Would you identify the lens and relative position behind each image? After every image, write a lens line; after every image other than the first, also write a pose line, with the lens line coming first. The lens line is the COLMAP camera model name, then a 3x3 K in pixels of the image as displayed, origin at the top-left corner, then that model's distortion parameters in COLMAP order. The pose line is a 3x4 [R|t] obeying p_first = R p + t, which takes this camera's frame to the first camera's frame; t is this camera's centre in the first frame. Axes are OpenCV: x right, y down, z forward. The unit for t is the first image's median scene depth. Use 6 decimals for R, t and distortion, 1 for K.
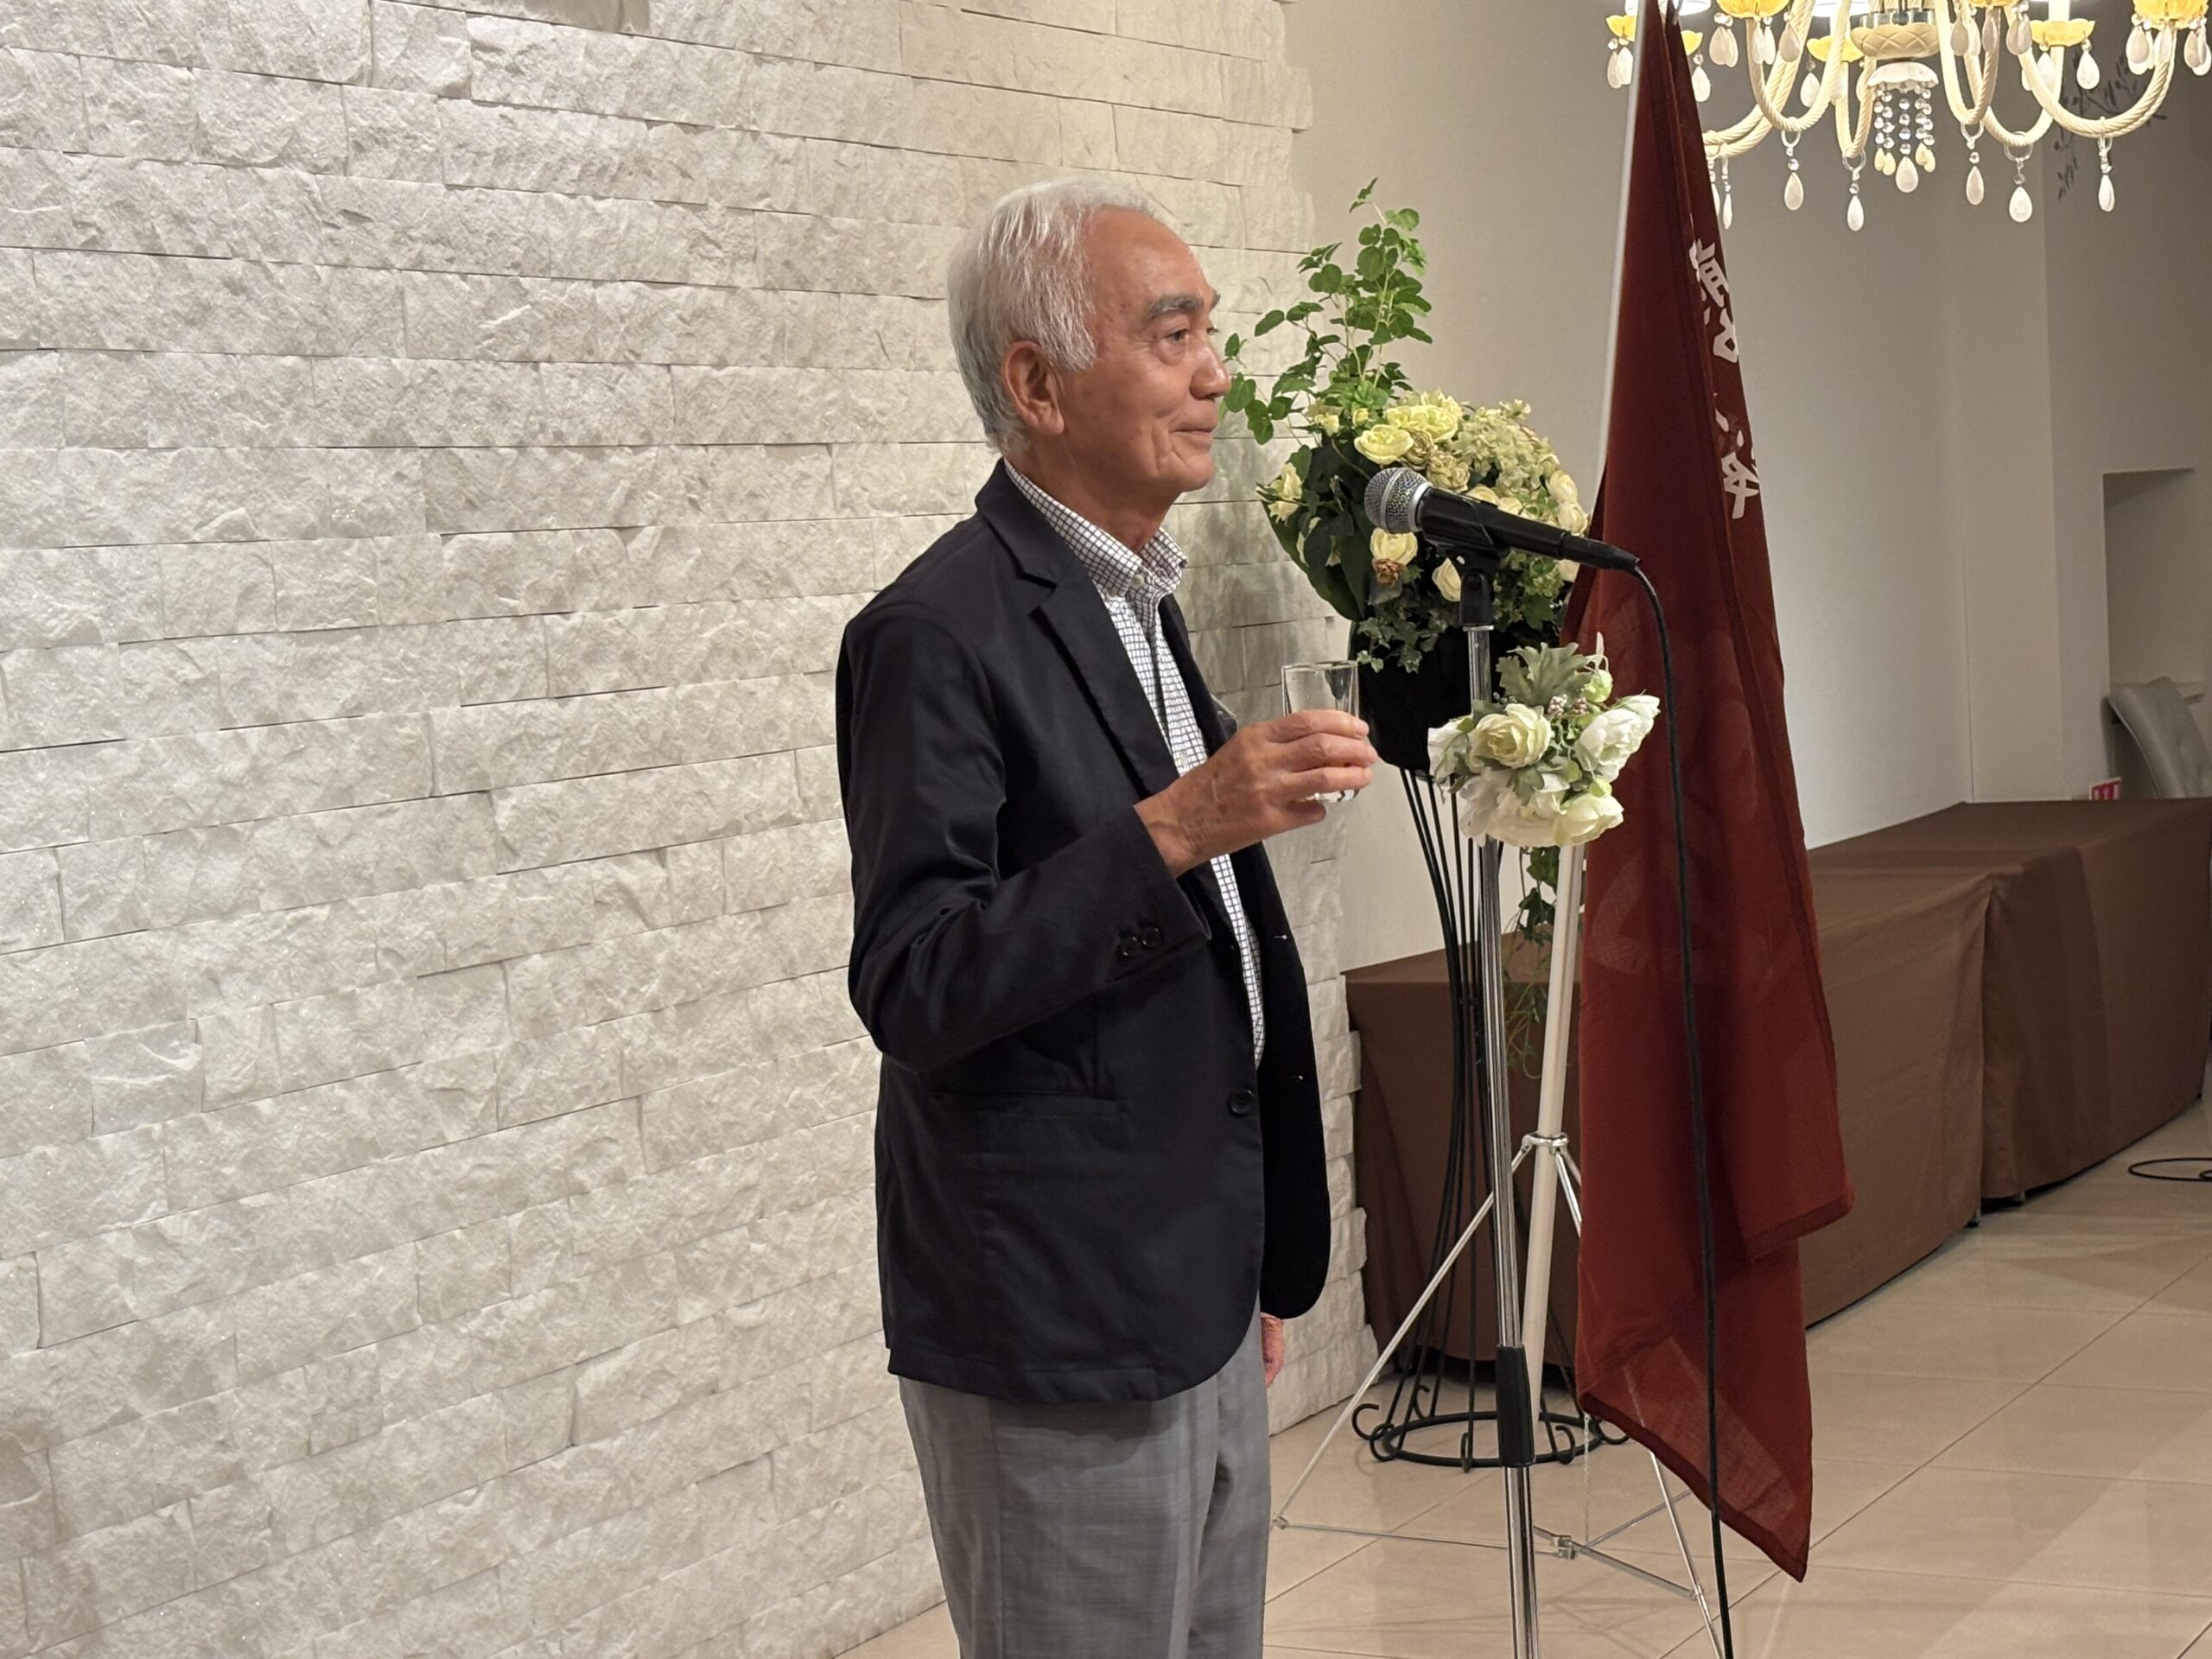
lens RADIAL K [[4119.0, 0, 1074.0], [0, 4119.0, 844.2], [0, 0, 1]] dist [0.247520, -0.978241]
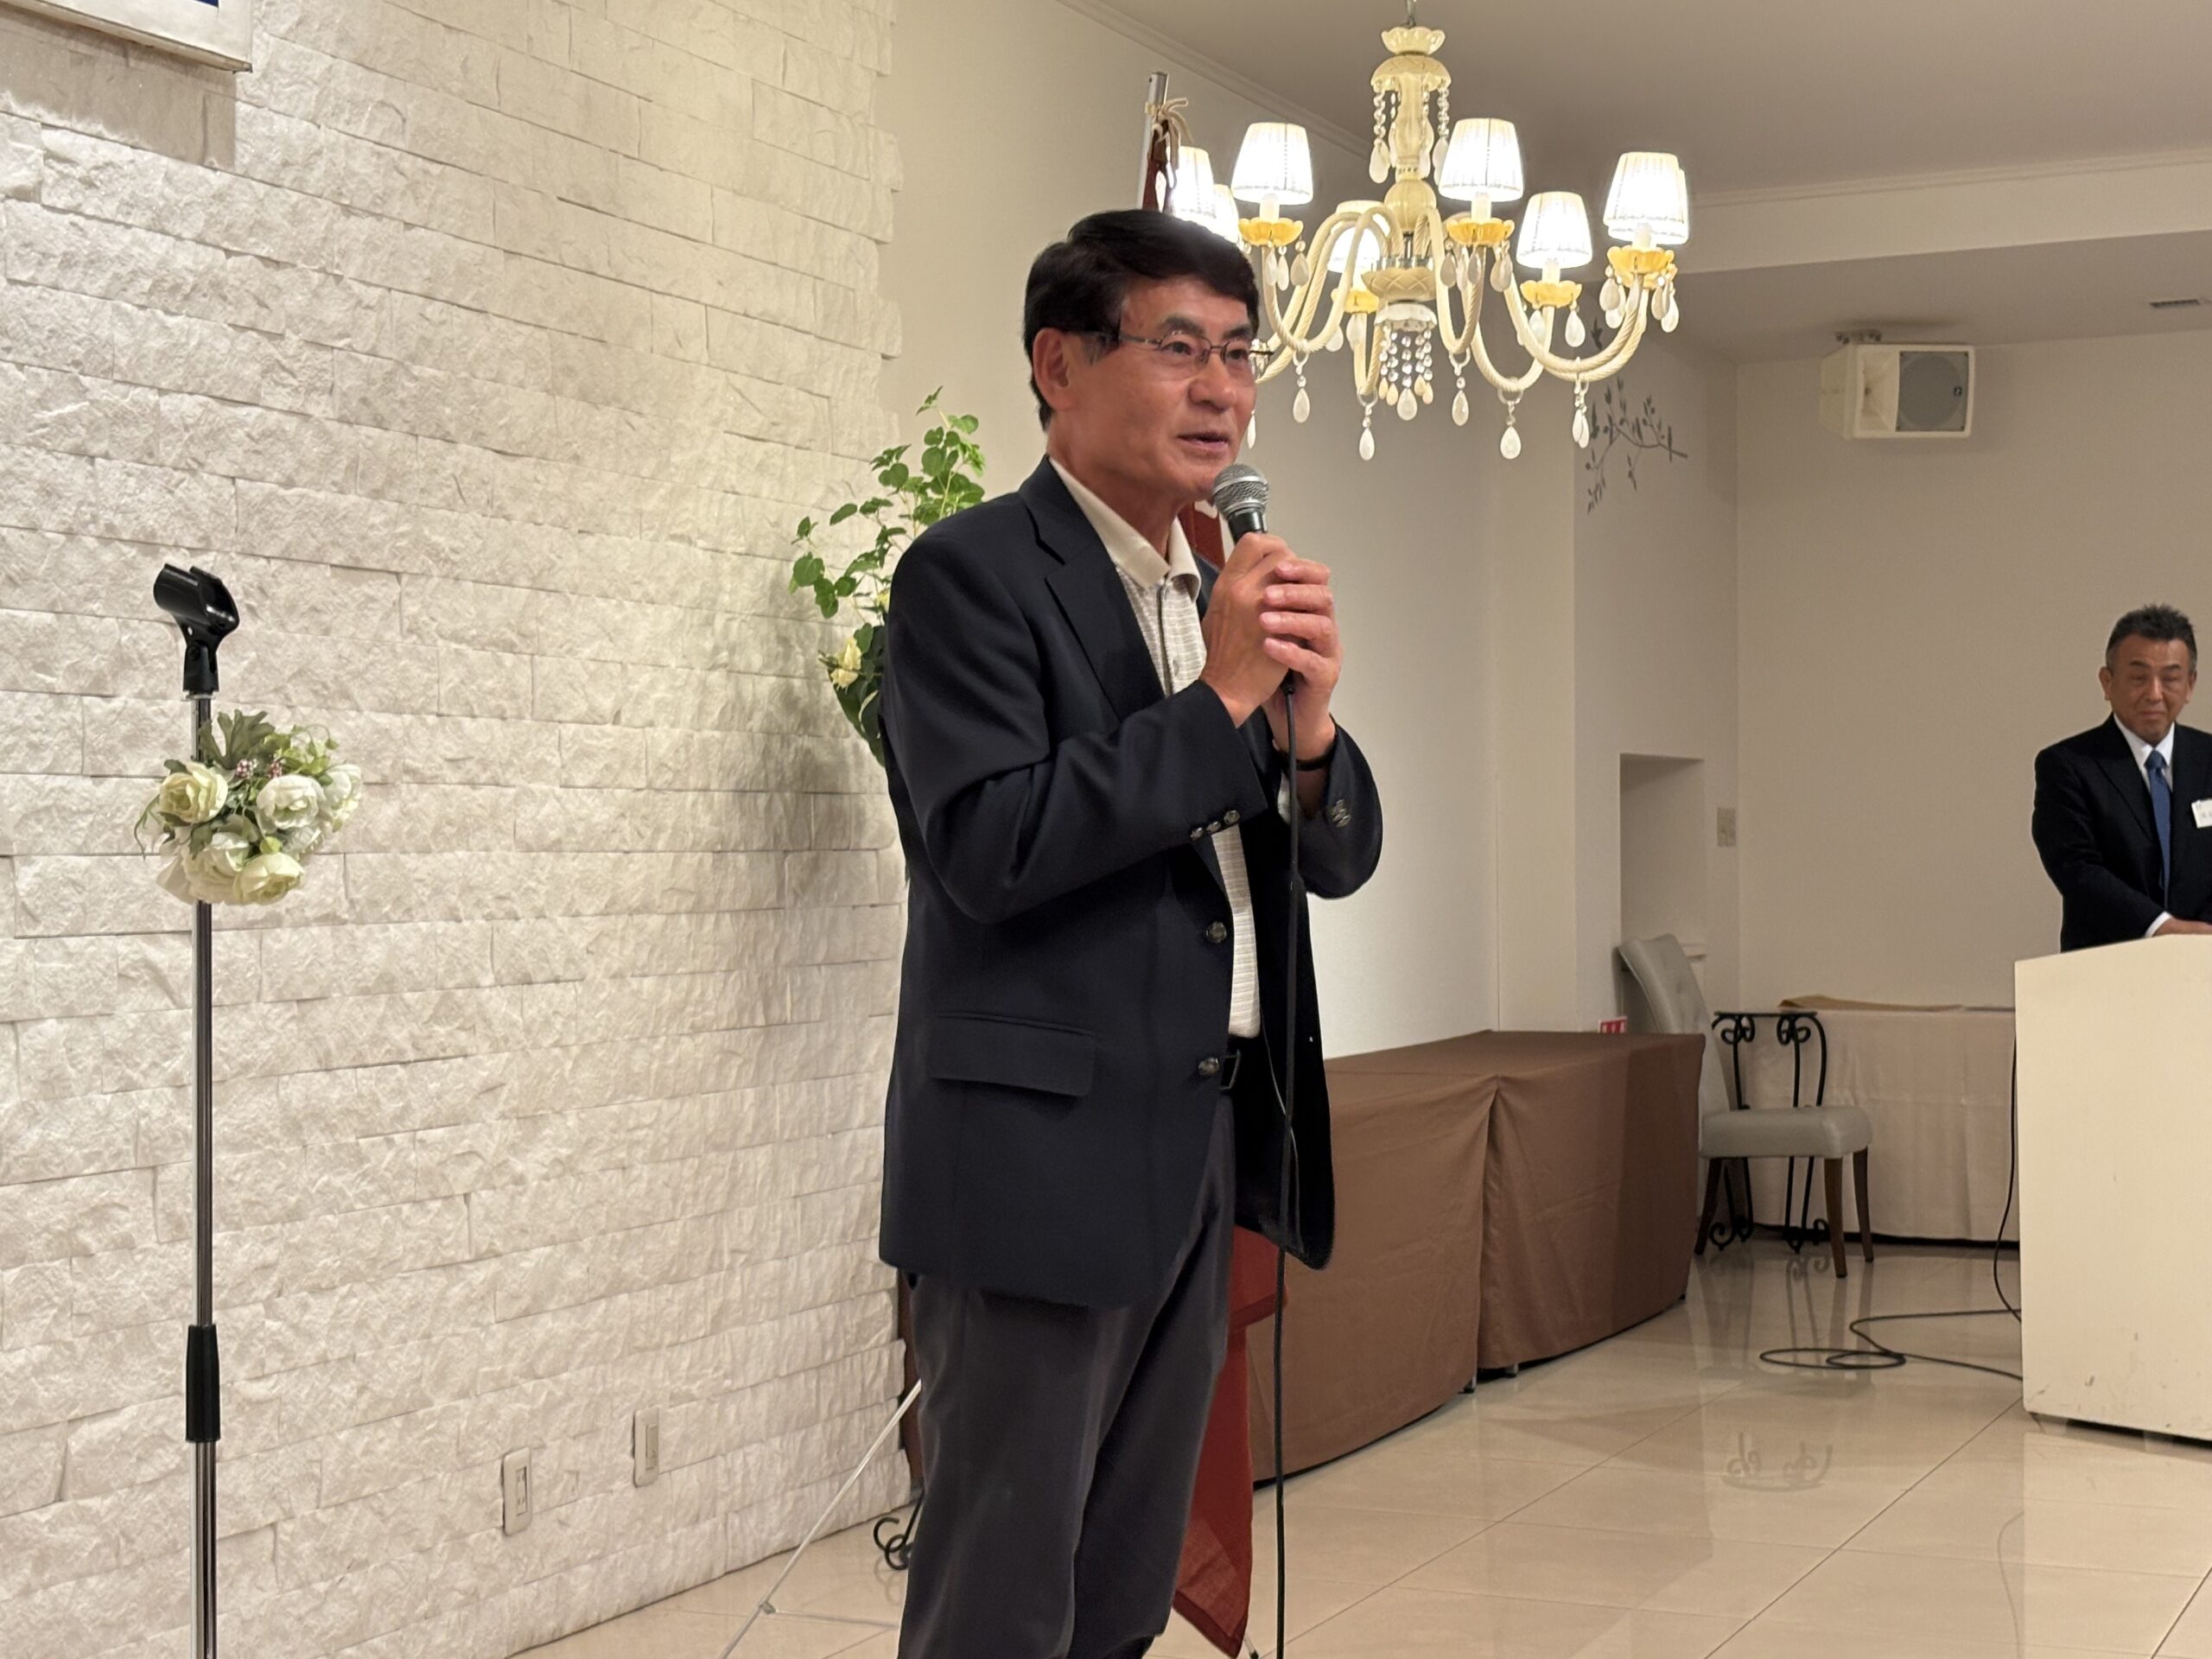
lens RADIAL K [[3500.9, 0, 1094.7], [0, 3500.9, 855.3], [0, 0, 1]] dist [0.250117, -1.040442]
pose [[0.995996, 0.050181, 0.073985, 0.061493], [-0.044255, 0.995839, -0.079663, 0.044557], [-0.077675, 0.076070, 0.994072, 0.092547]]
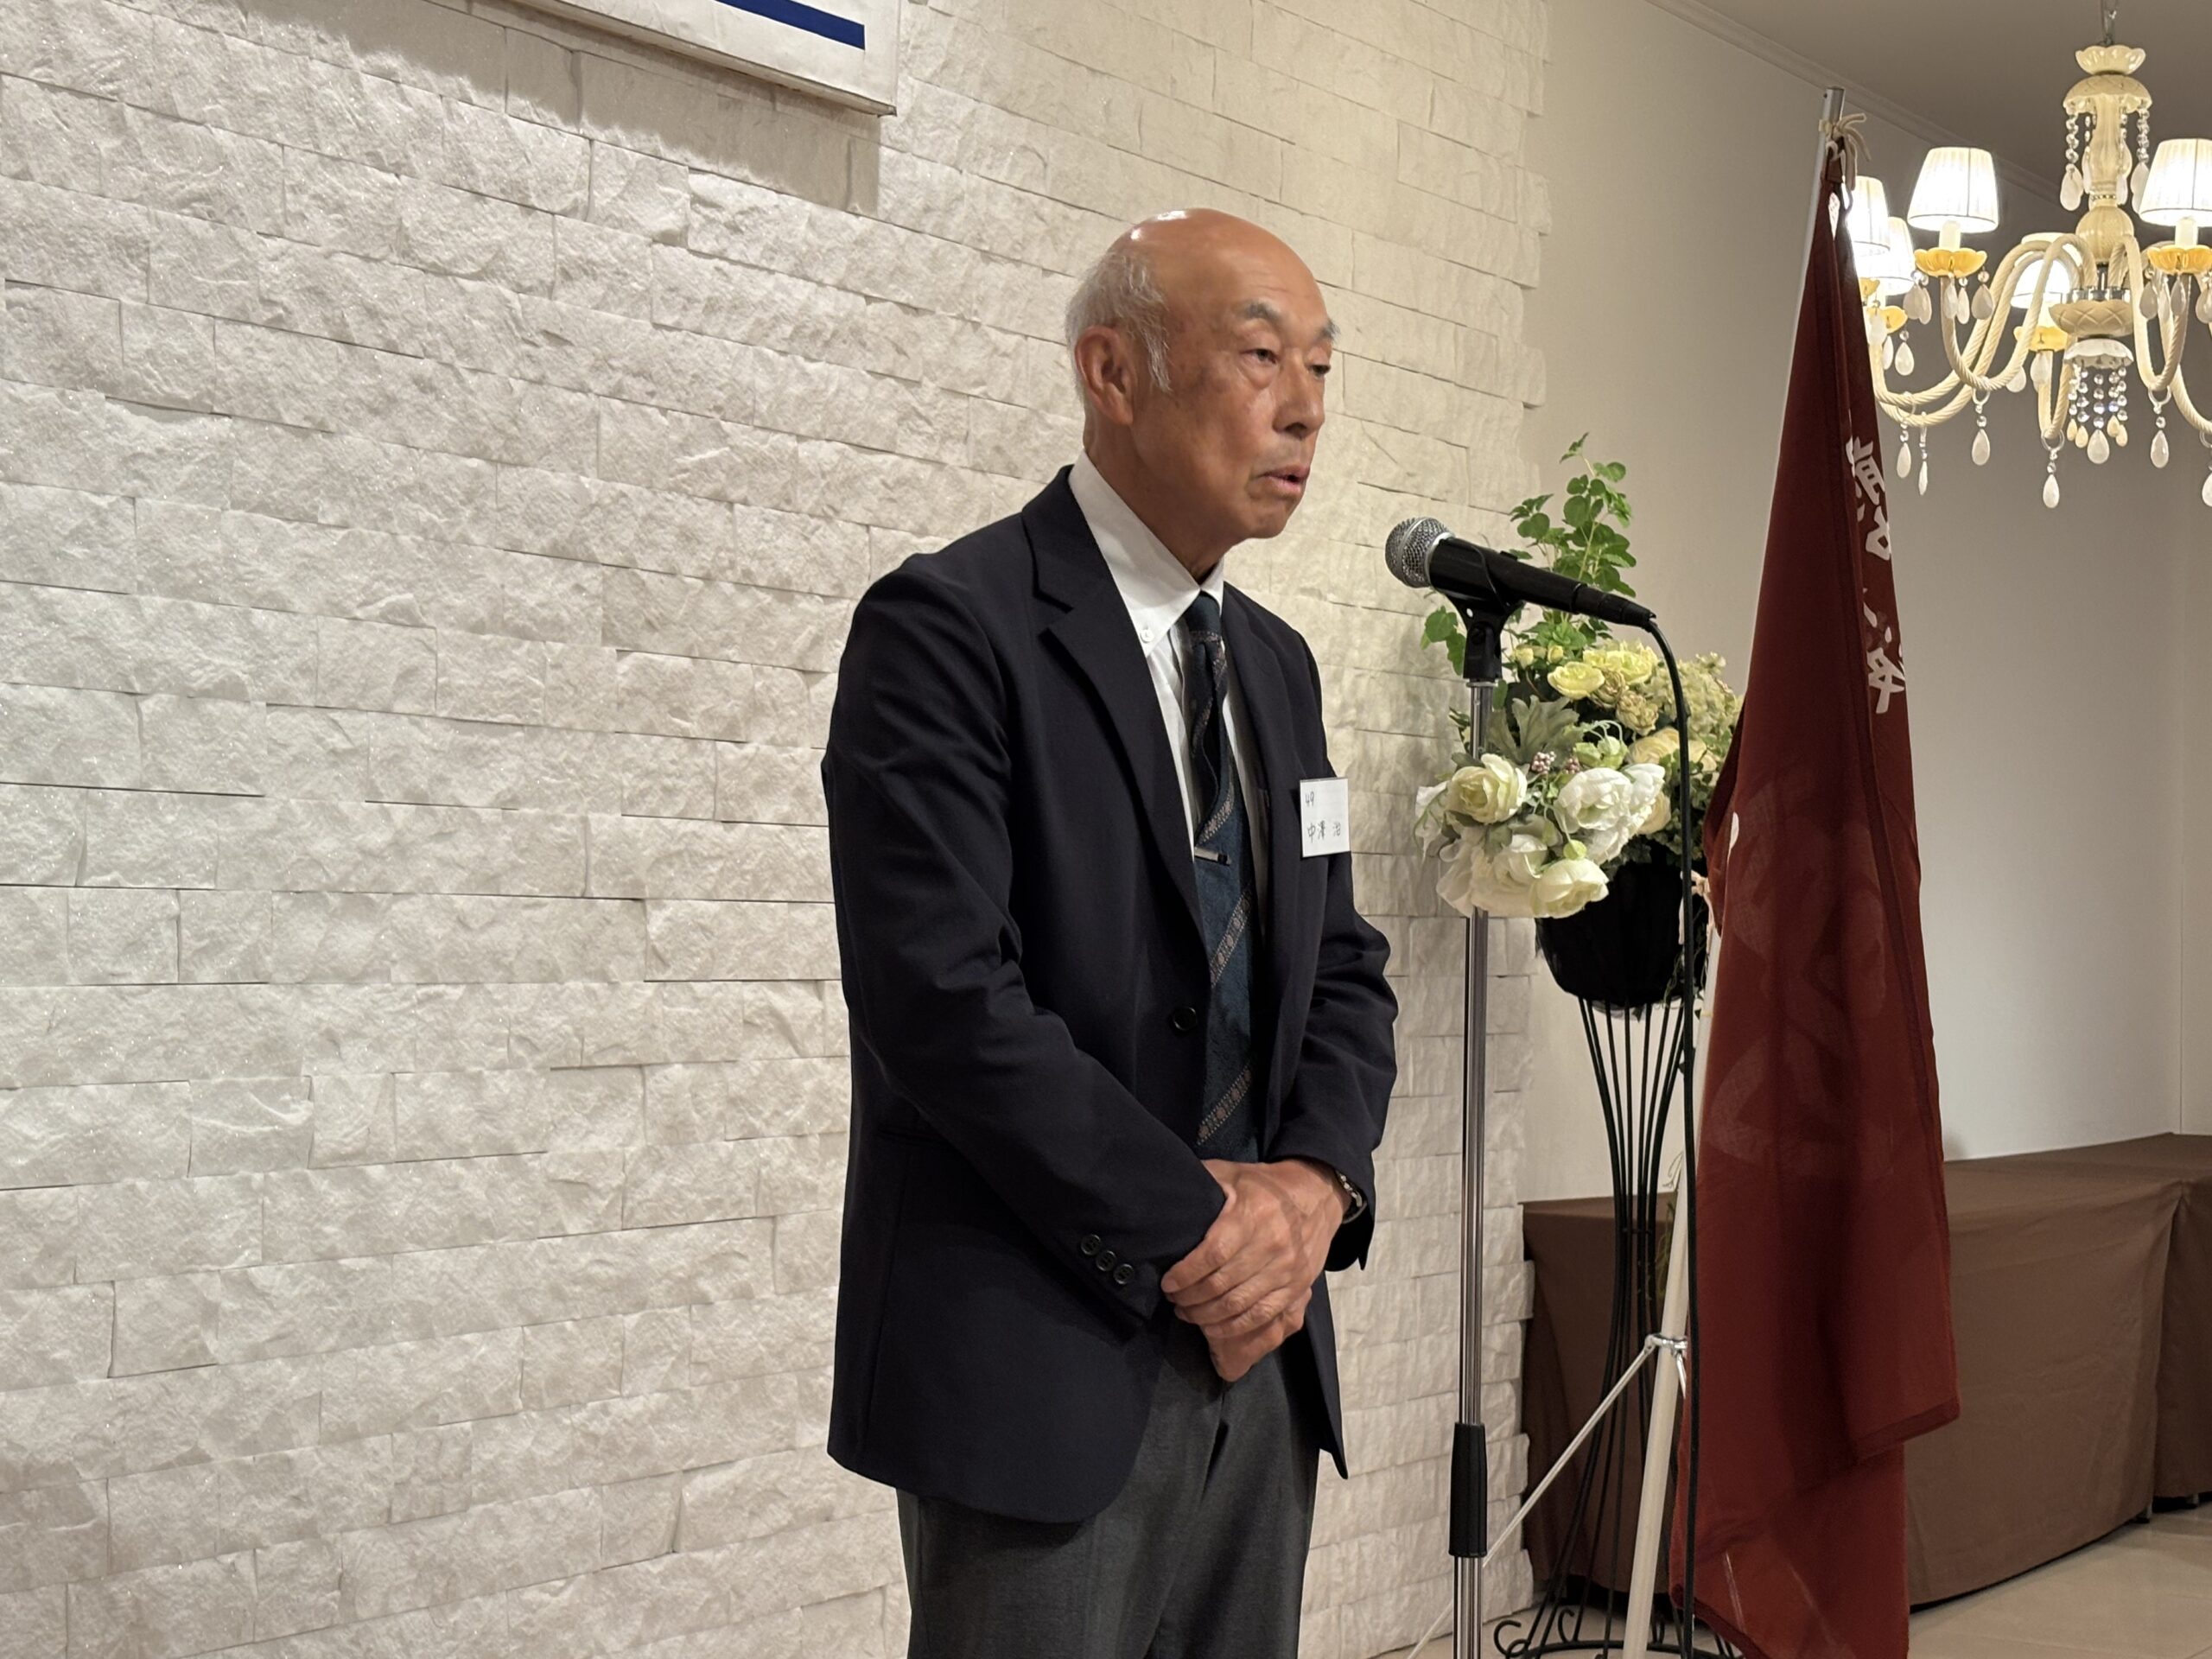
lens RADIAL K [[3539.7, 0, 1094.0], [0, 3539.7, 857.2], [0, 0, 1]] dist [0.248726, -1.018417]
pose [[0.992231, 0.070050, -0.102812, 0.060047], [-0.079539, 0.992642, -0.091300, 0.047632], [0.095659, 0.098768, 0.990502, 0.124209]]
